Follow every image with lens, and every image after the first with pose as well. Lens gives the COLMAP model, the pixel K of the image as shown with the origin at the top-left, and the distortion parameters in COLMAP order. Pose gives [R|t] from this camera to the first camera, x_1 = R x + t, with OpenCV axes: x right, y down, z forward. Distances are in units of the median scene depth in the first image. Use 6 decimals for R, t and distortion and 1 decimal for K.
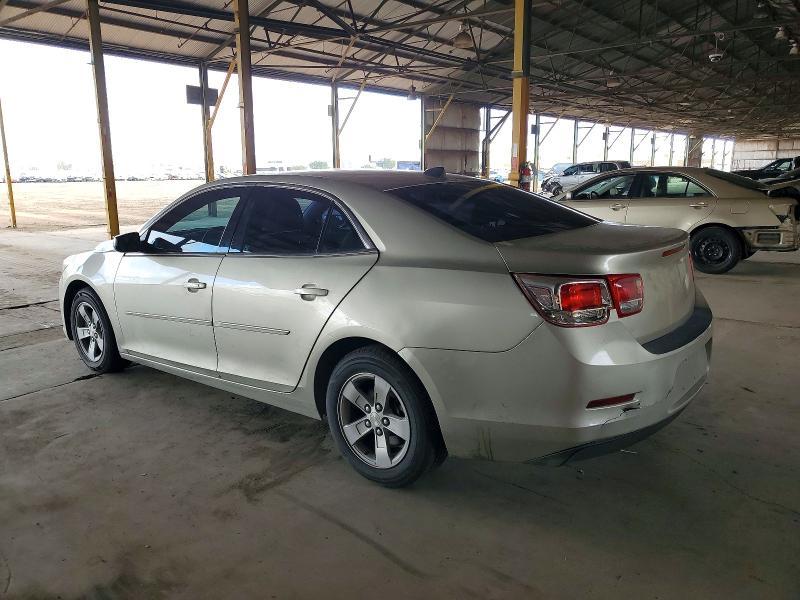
lens RADIAL K [[661.6, 0, 383.6], [0, 661.6, 300.3], [0, 0, 1]] dist [0.028990, 0.002959]
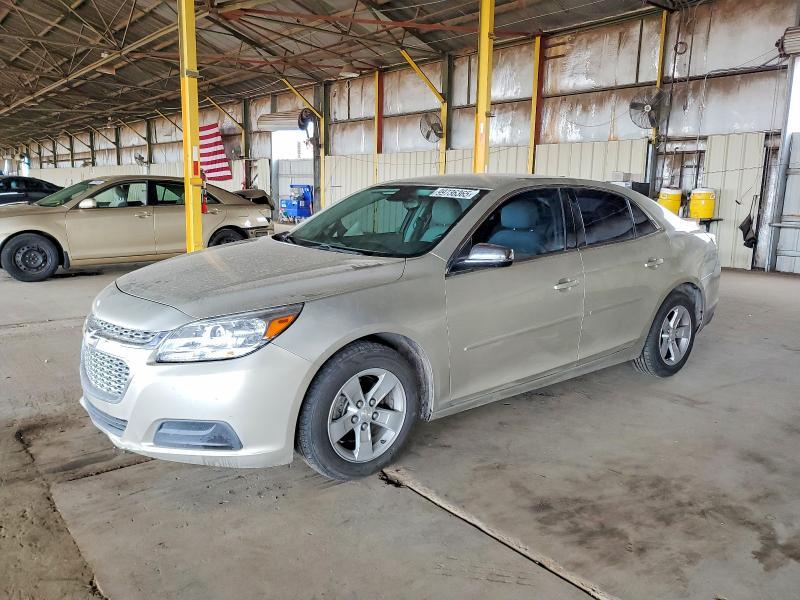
lens RADIAL K [[586.9, 0, 422.6], [0, 586.9, 299.8], [0, 0, 1]] dist [0.002958, -0.001029]
pose [[0.178000, -0.161246, 0.970730, -1.122258], [0.155959, 0.978637, 0.133962, -0.149820], [-0.971593, 0.127549, 0.199345, 0.949960]]
